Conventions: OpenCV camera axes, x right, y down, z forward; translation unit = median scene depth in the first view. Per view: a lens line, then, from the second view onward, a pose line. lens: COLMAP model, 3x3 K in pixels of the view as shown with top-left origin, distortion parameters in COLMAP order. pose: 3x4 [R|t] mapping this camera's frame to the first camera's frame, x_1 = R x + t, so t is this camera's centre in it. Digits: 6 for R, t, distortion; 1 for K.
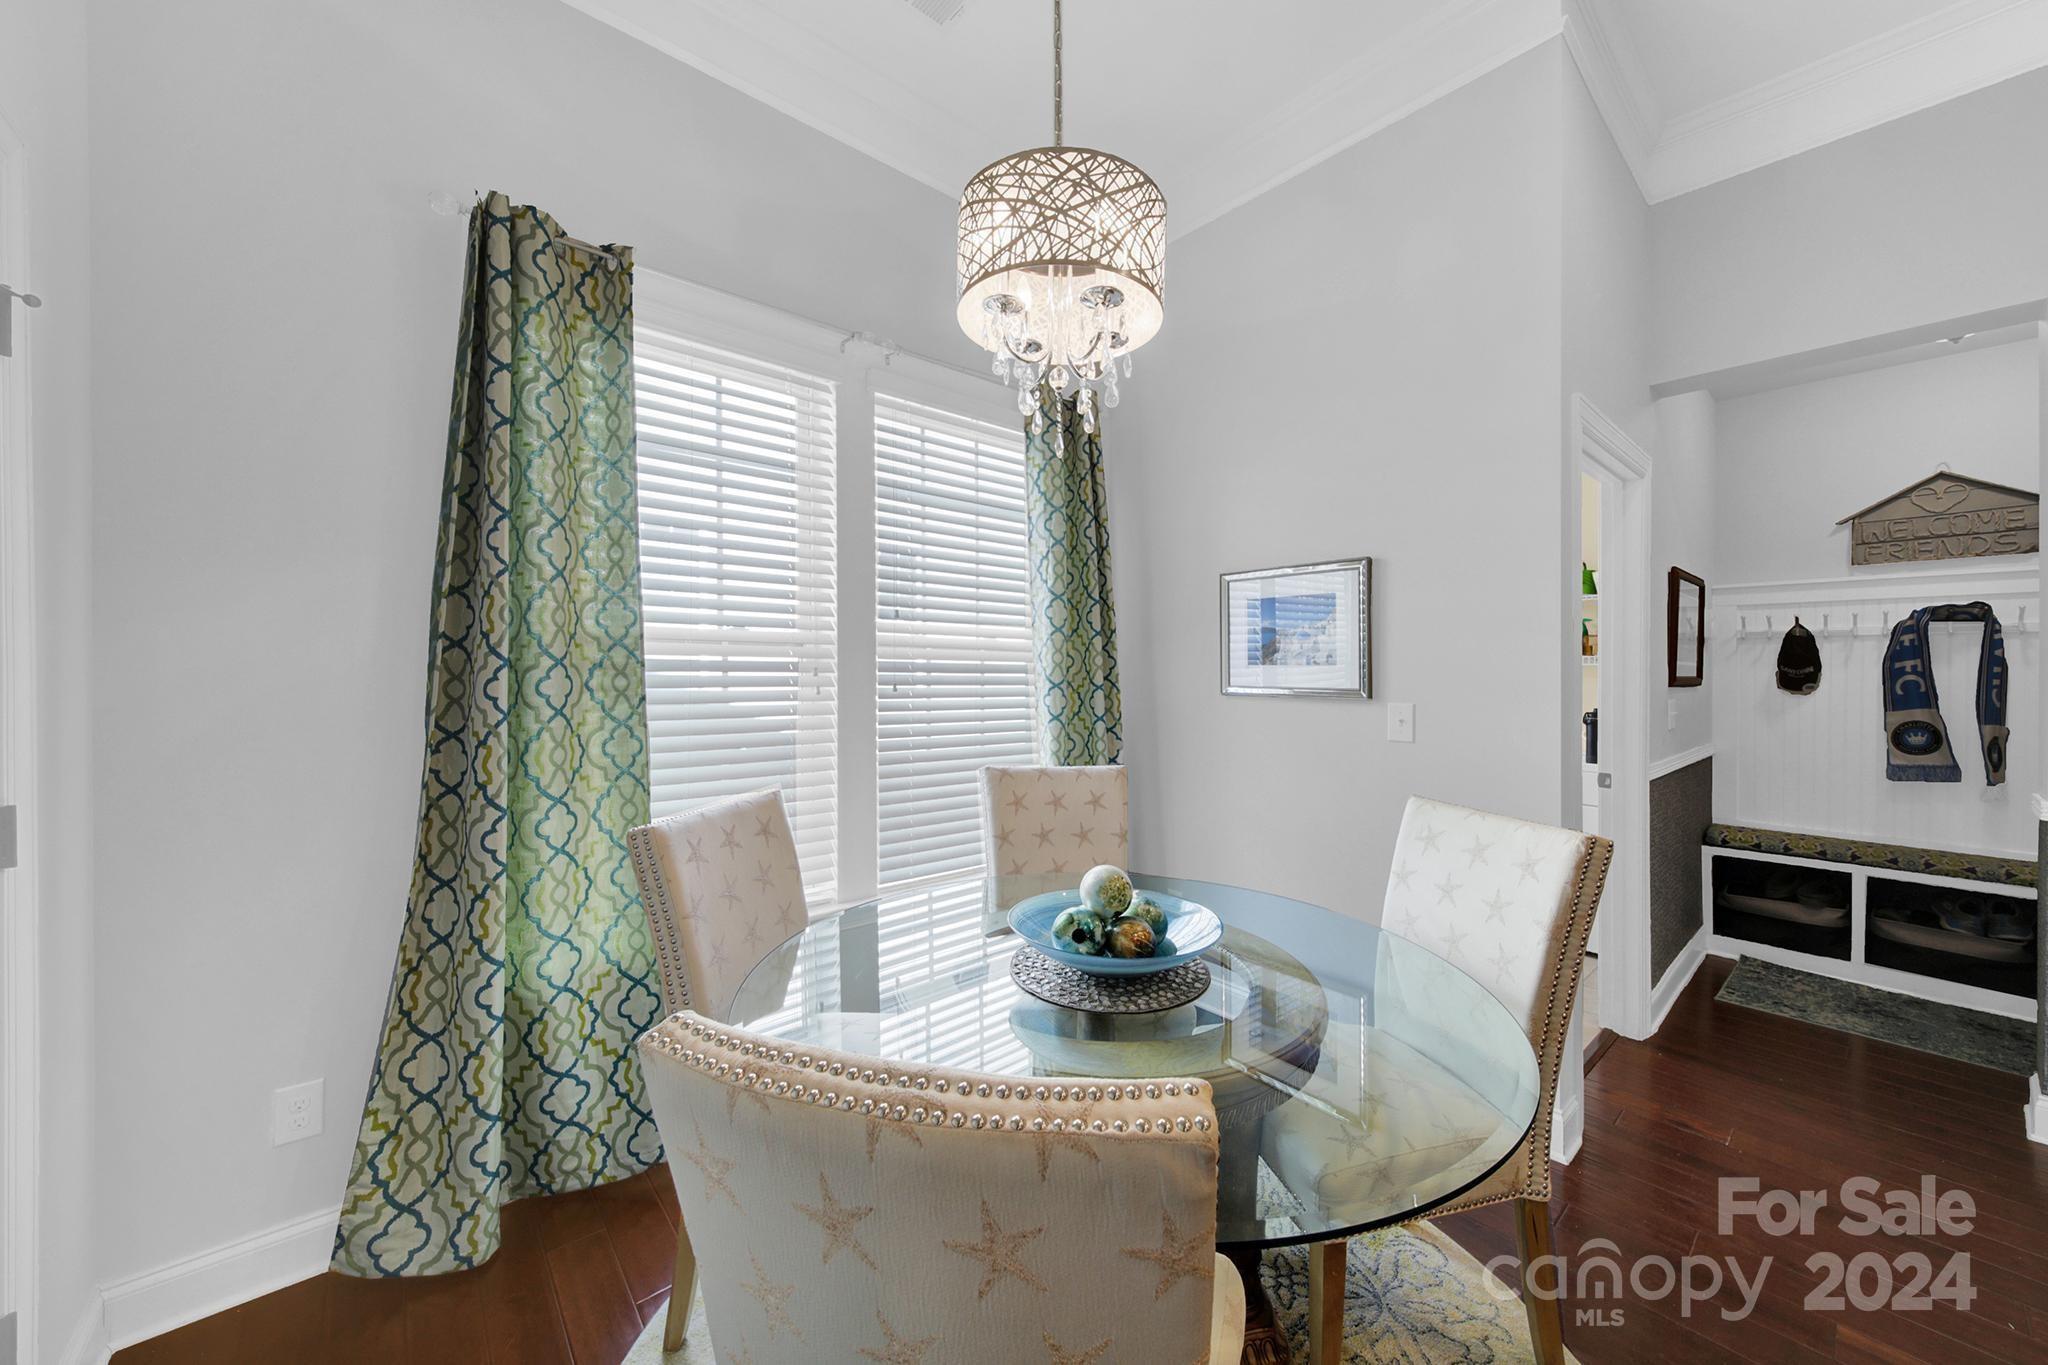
lens RADIAL K [[736.8, 0, 1015.2], [0, 736.8, 688.0], [0, 0, 1]] dist [0.000926, -0.000826]
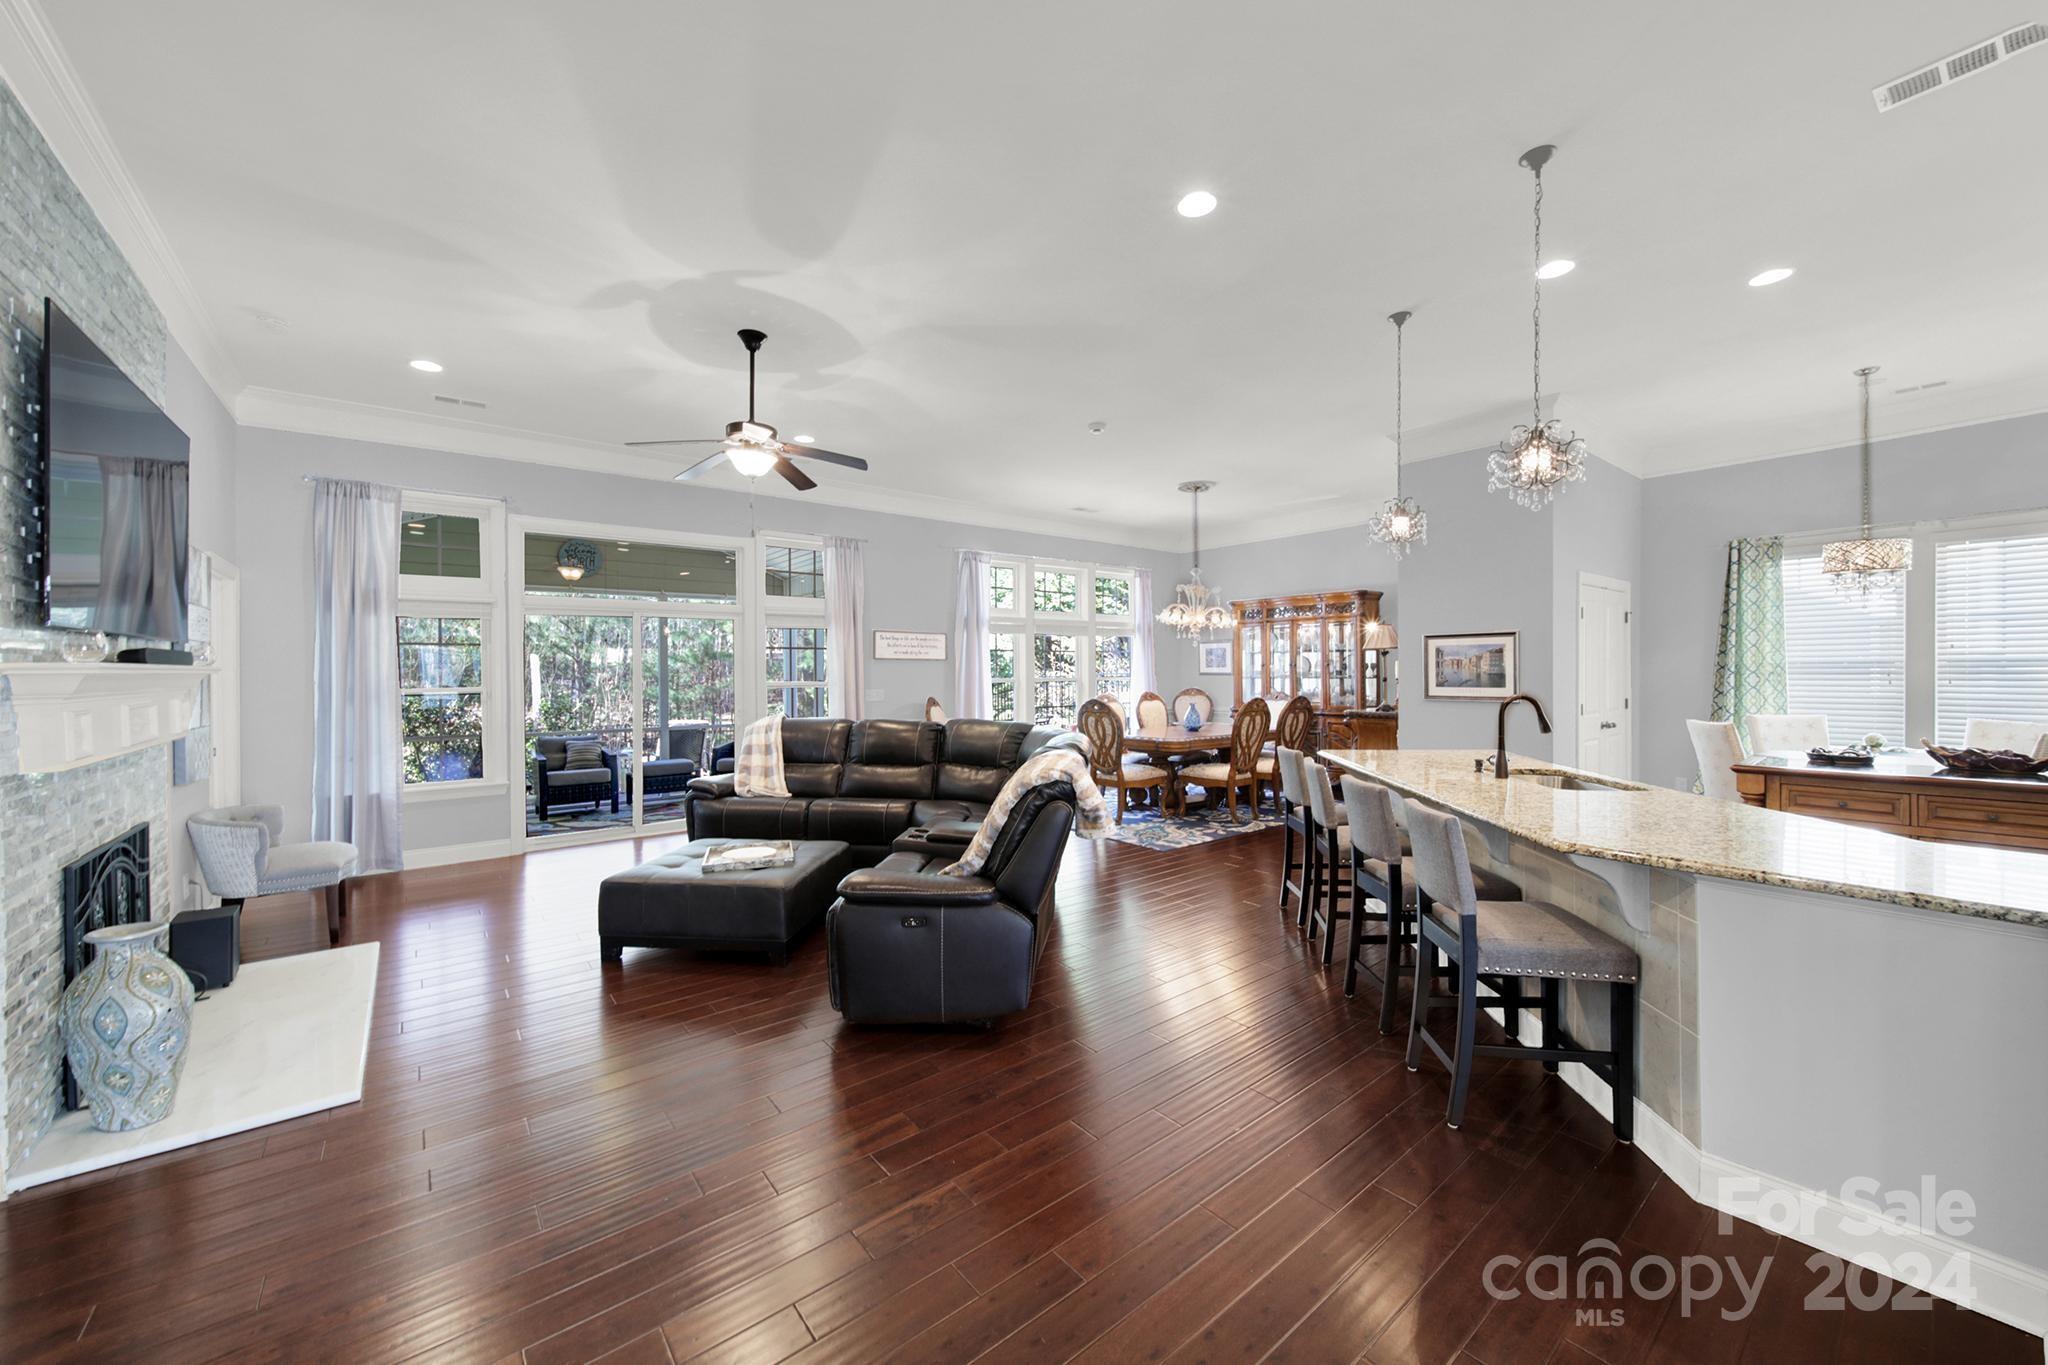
lens RADIAL K [[764.0, 0, 1015.9], [0, 764.0, 674.6], [0, 0, 1]] dist [-0.001859, -0.000146]
pose [[-0.041681, -0.000785, -0.999131, 2.834687], [-0.016033, 0.999871, -0.000116, 0.027562], [0.999002, 0.016014, -0.041688, -2.088547]]
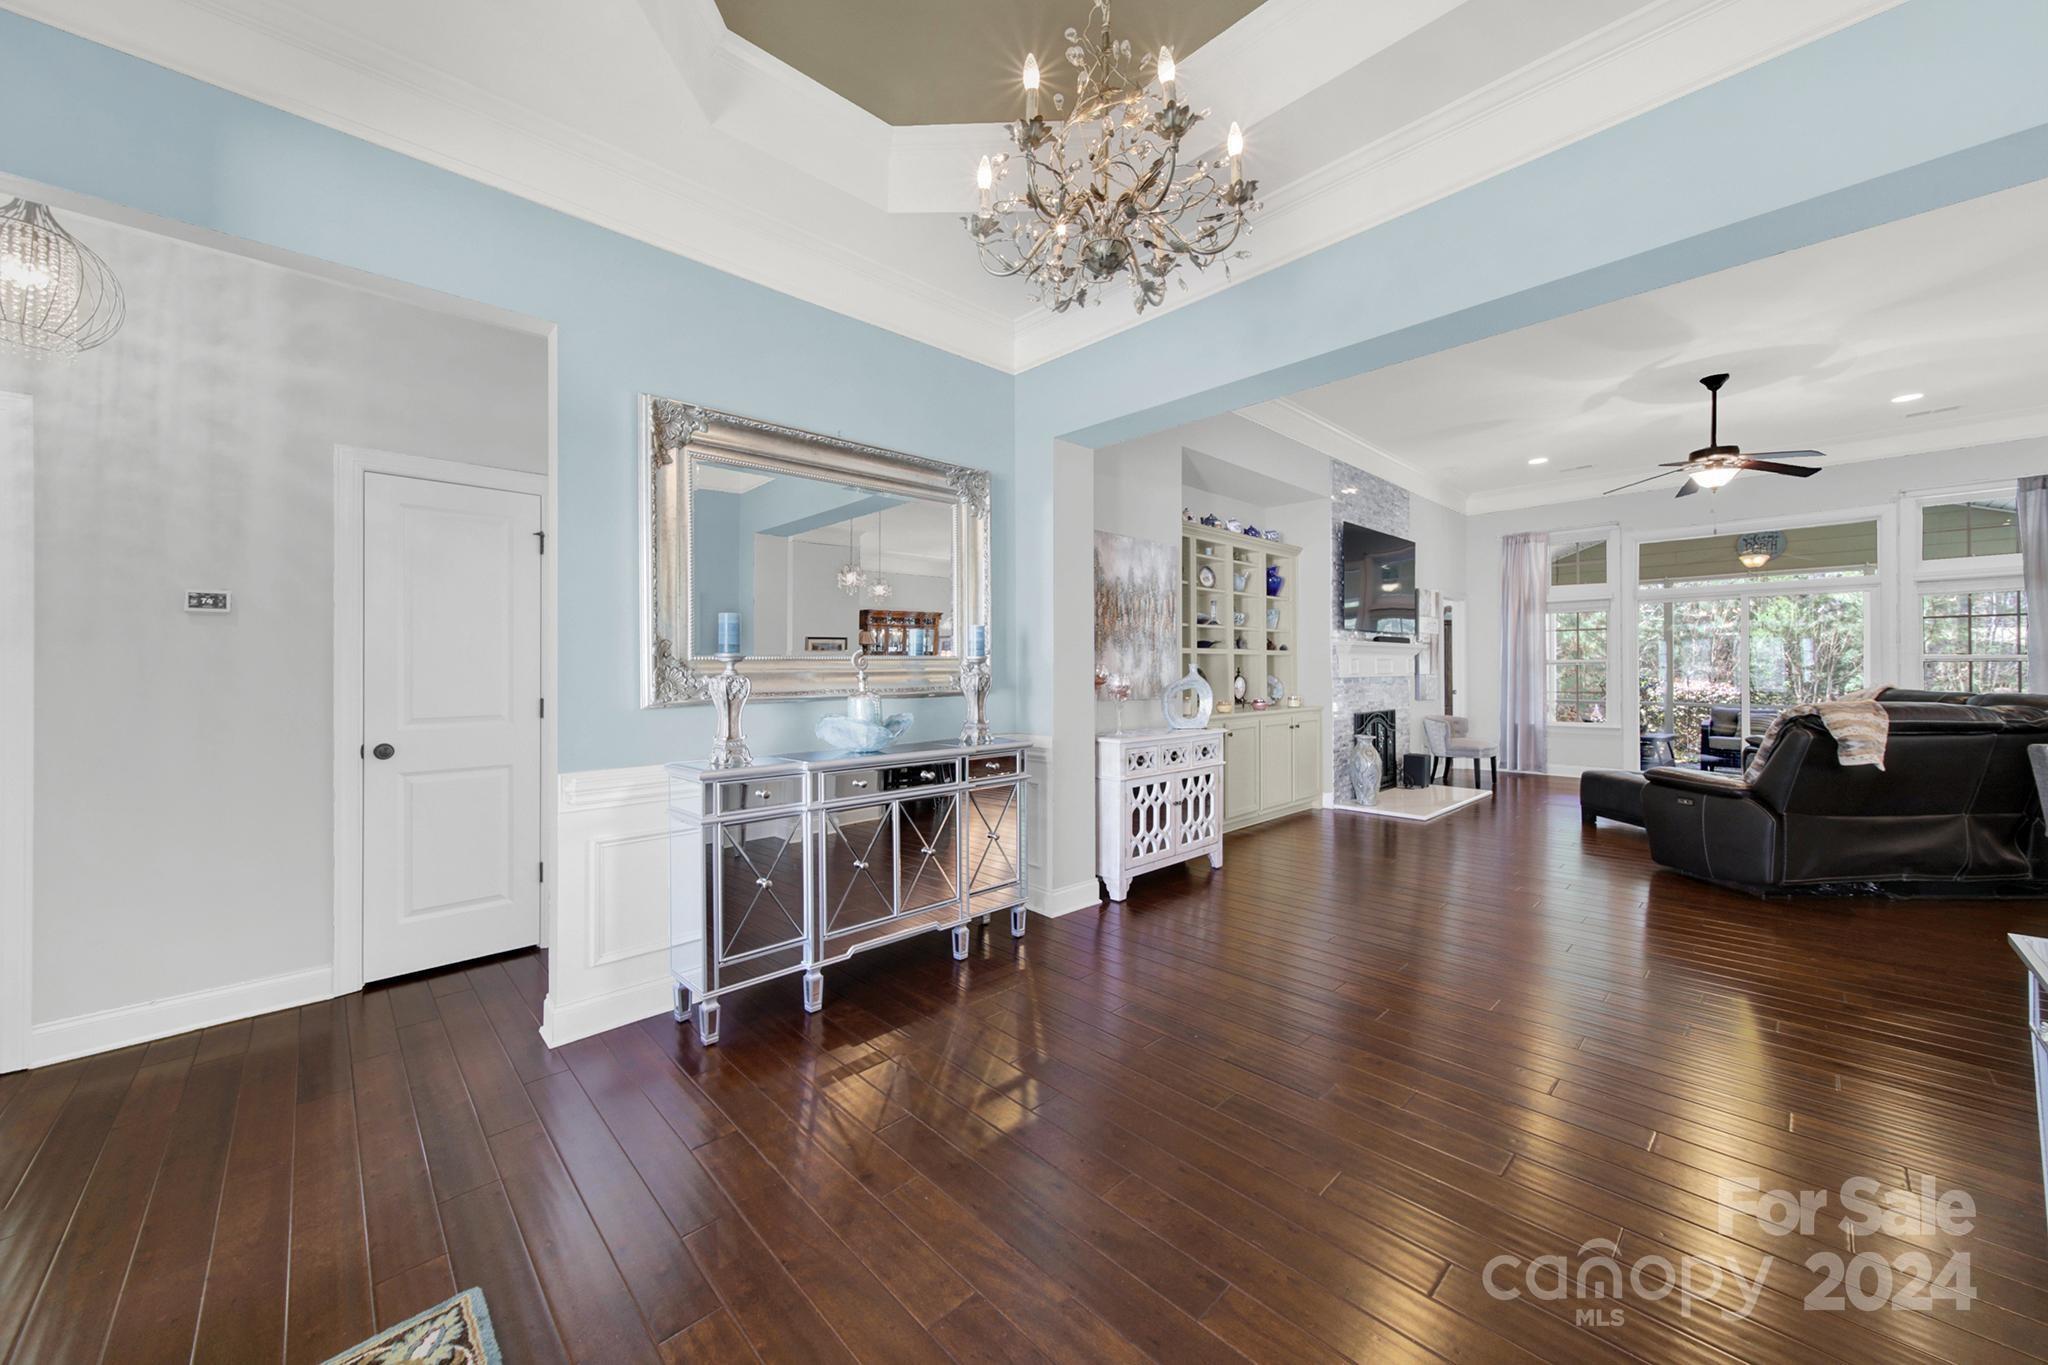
lens RADIAL K [[736.8, 0, 1023.0], [0, 736.8, 666.3], [0, 0, 1]] dist [0.000926, -0.000826]
pose [[-0.999058, -0.003348, -0.043273, 3.378602], [-0.004021, 0.999872, 0.015477, 0.104801], [0.043216, 0.015636, -0.998943, -0.237455]]
